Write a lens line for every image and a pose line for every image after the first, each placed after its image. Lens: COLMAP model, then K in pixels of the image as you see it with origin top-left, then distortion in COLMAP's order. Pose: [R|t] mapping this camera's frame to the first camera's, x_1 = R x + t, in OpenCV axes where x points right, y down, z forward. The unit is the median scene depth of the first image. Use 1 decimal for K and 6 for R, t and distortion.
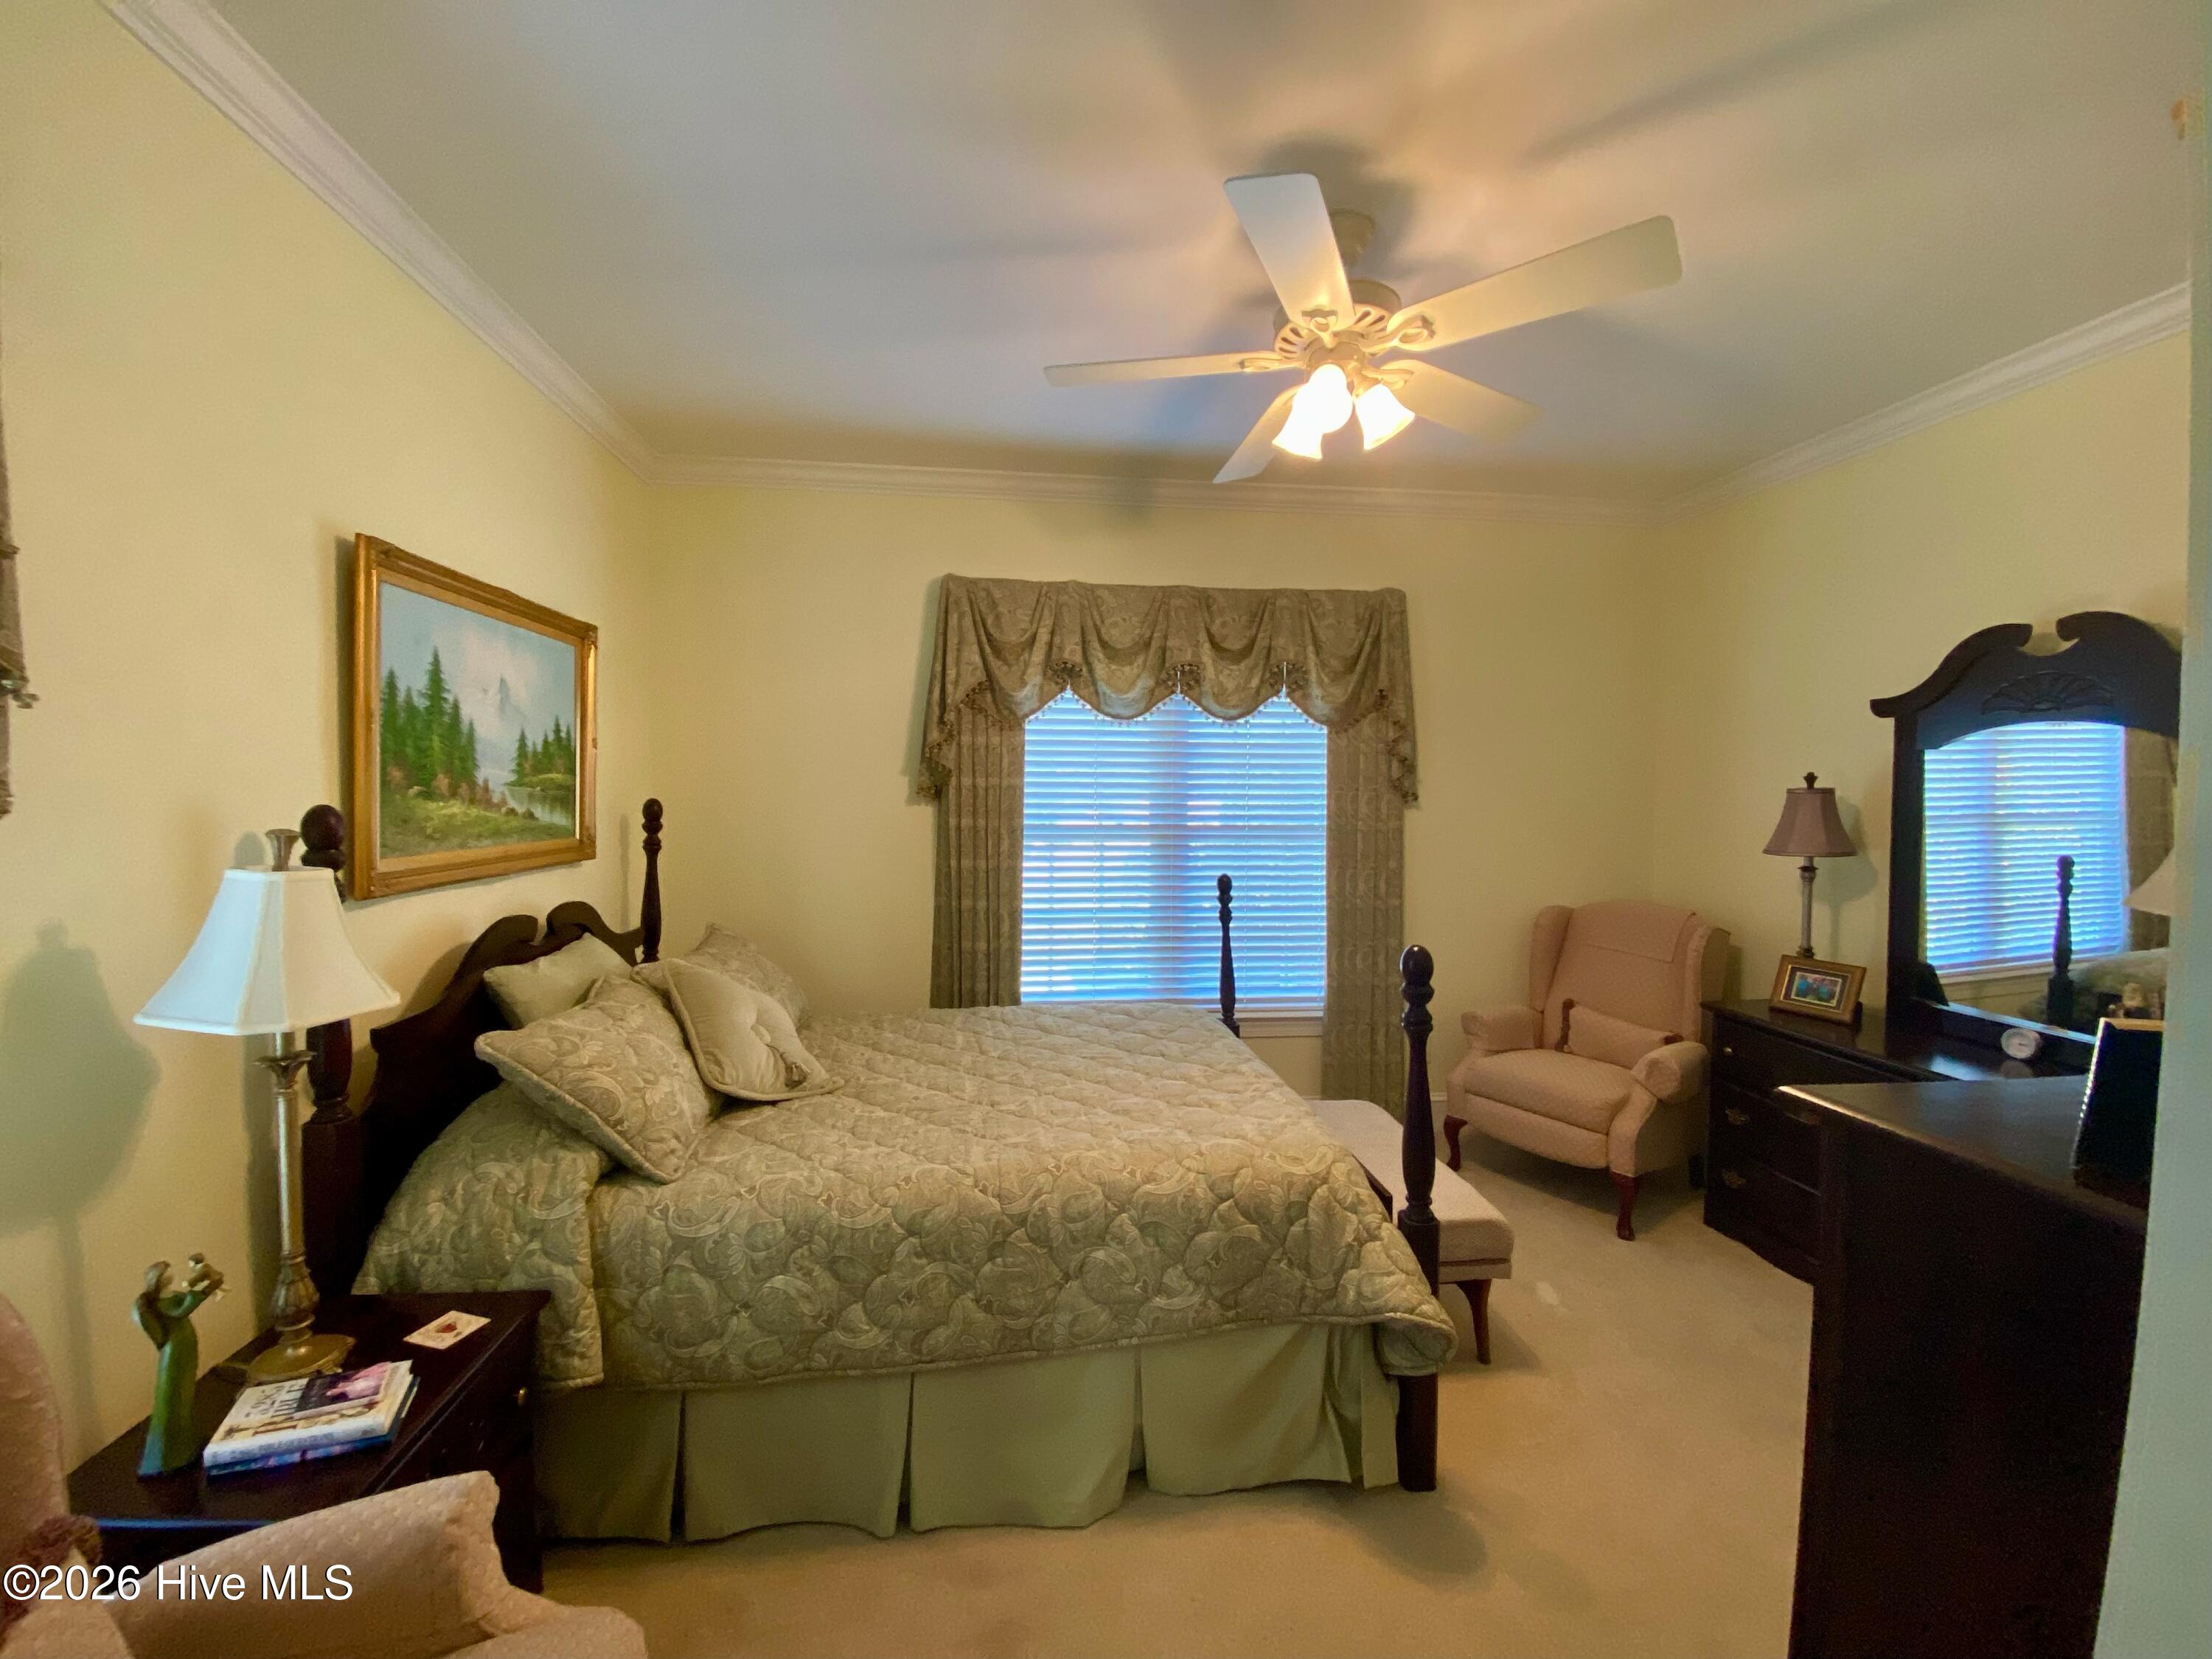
lens RADIAL K [[891.0, 0, 1109.9], [0, 891.0, 818.2], [0, 0, 1]] dist [0.029193, -0.022378]
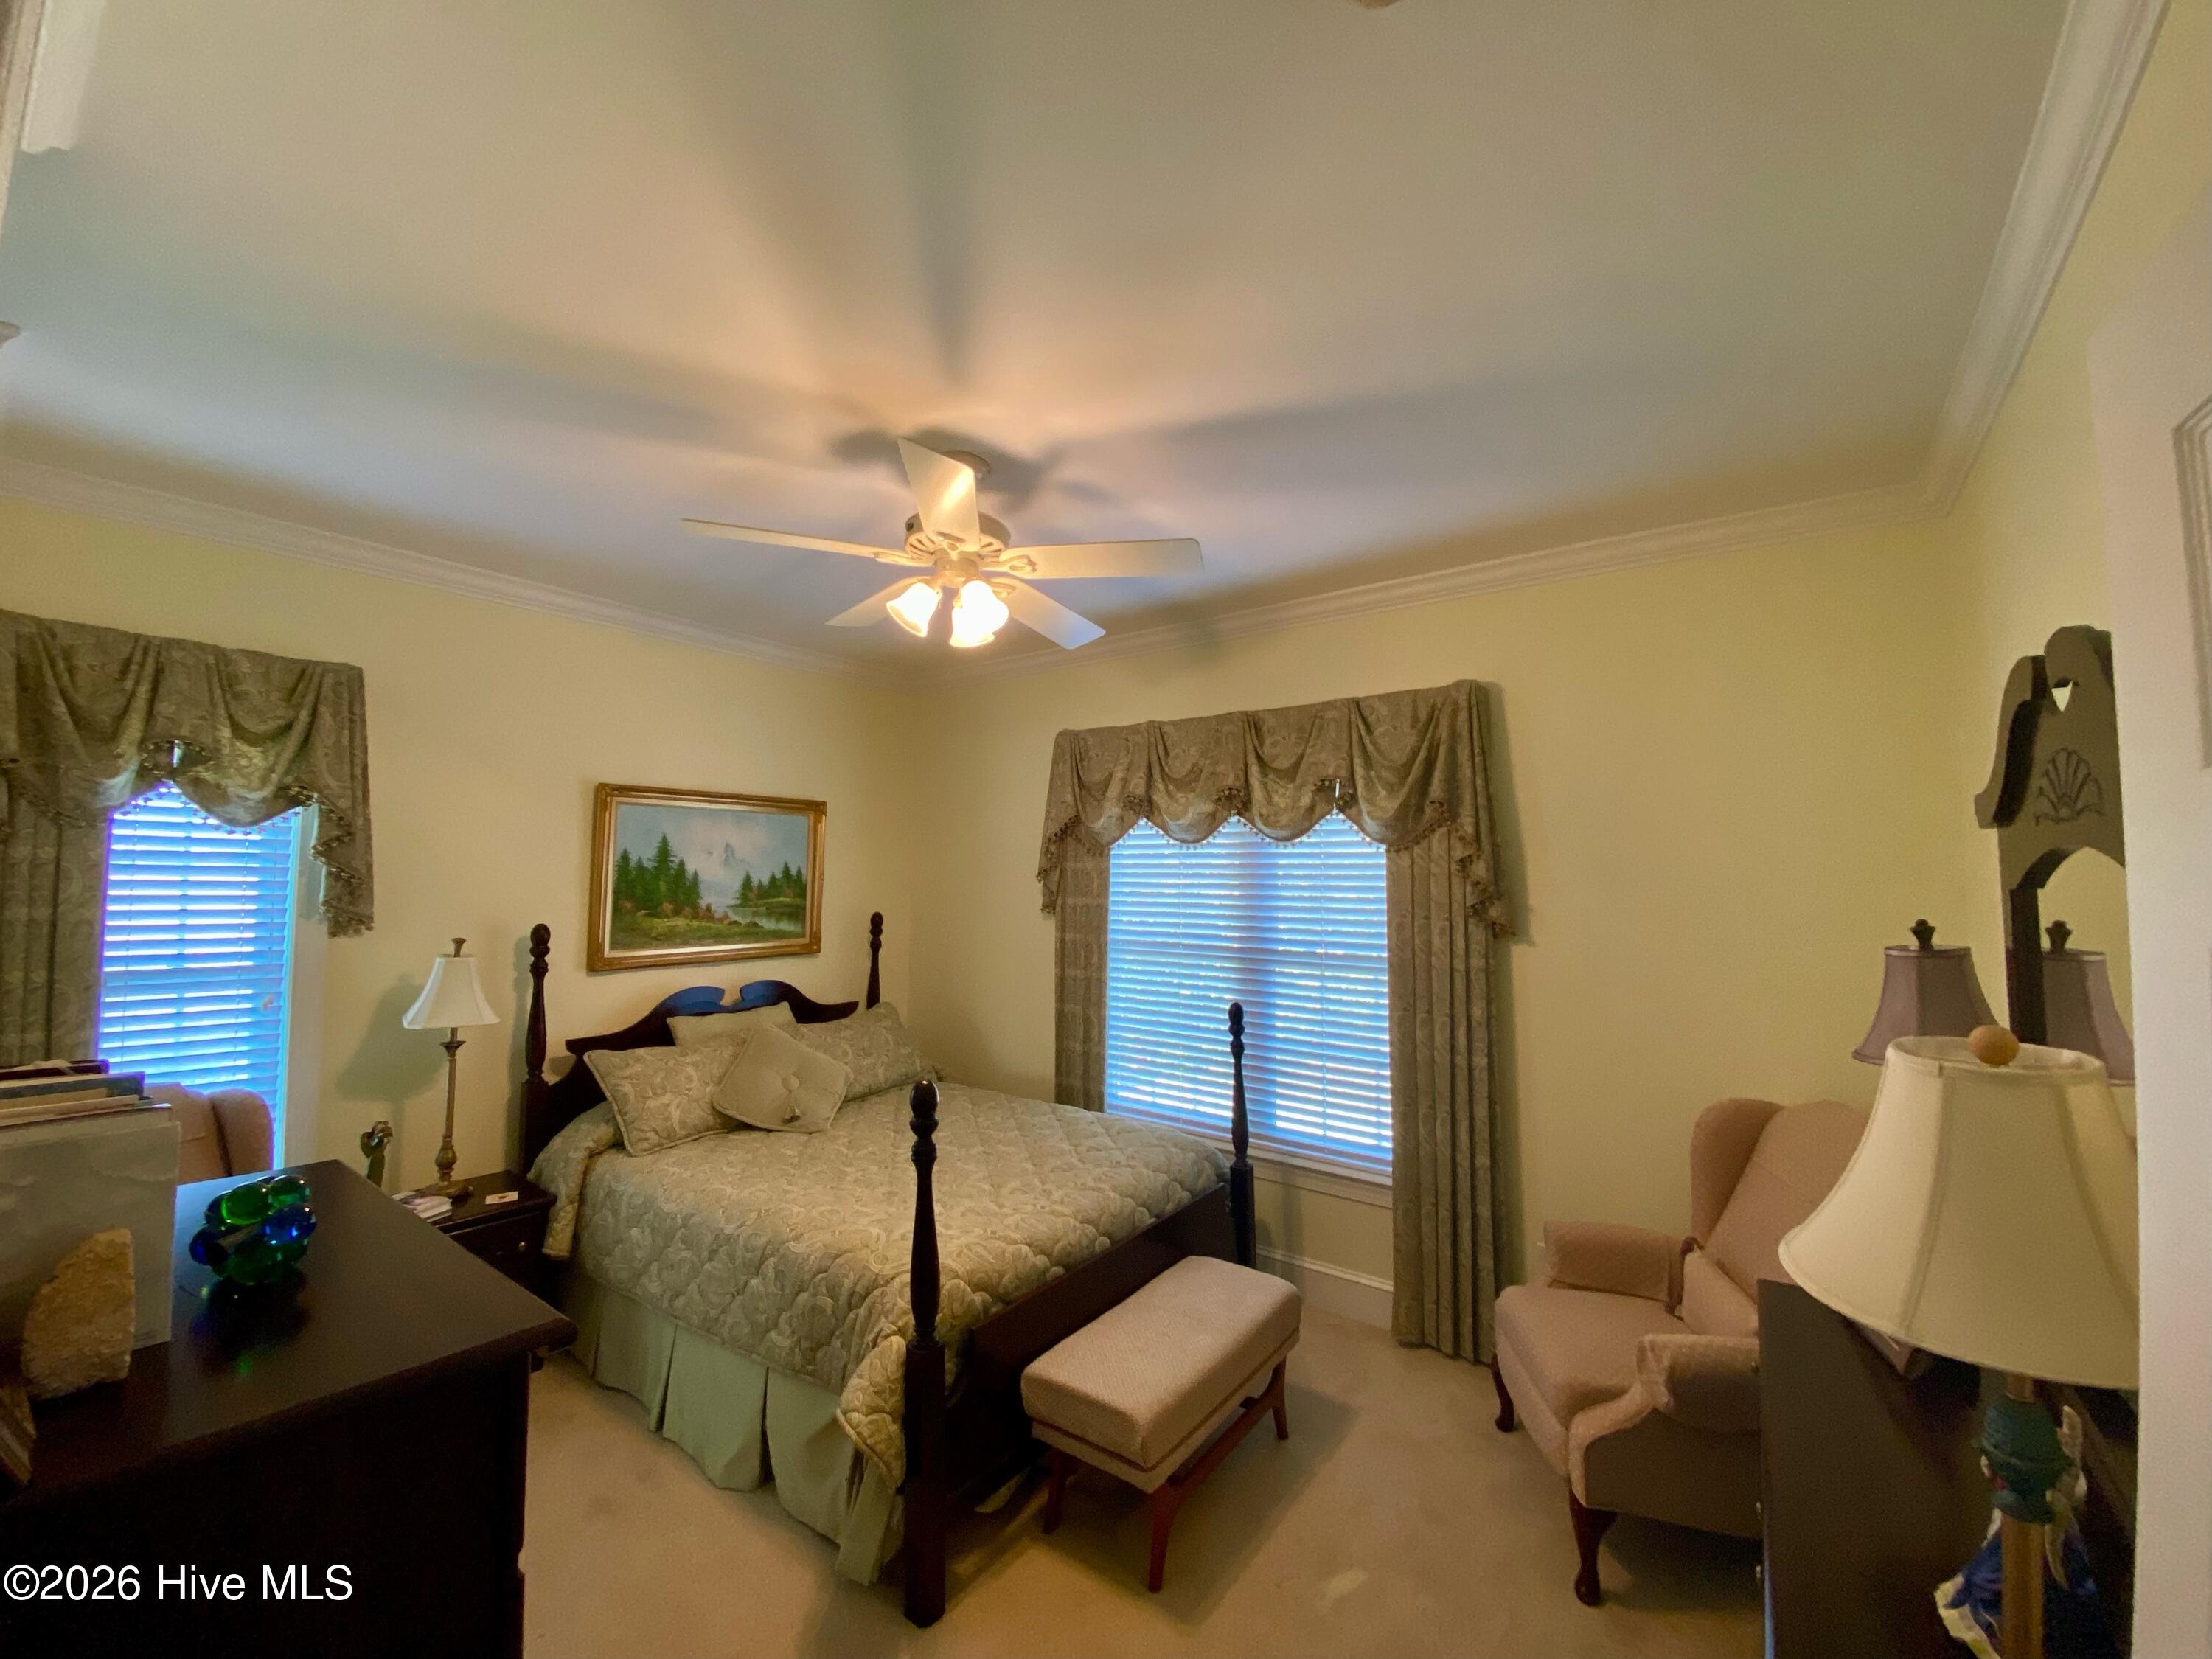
lens RADIAL K [[891.0, 0, 1109.9], [0, 891.0, 818.2], [0, 0, 1]] dist [0.029193, -0.022378]
pose [[0.725806, -0.046617, -0.686318, 0.700615], [-0.021913, 0.995628, -0.090799, -0.045908], [0.687550, 0.080942, 0.721611, 0.187228]]
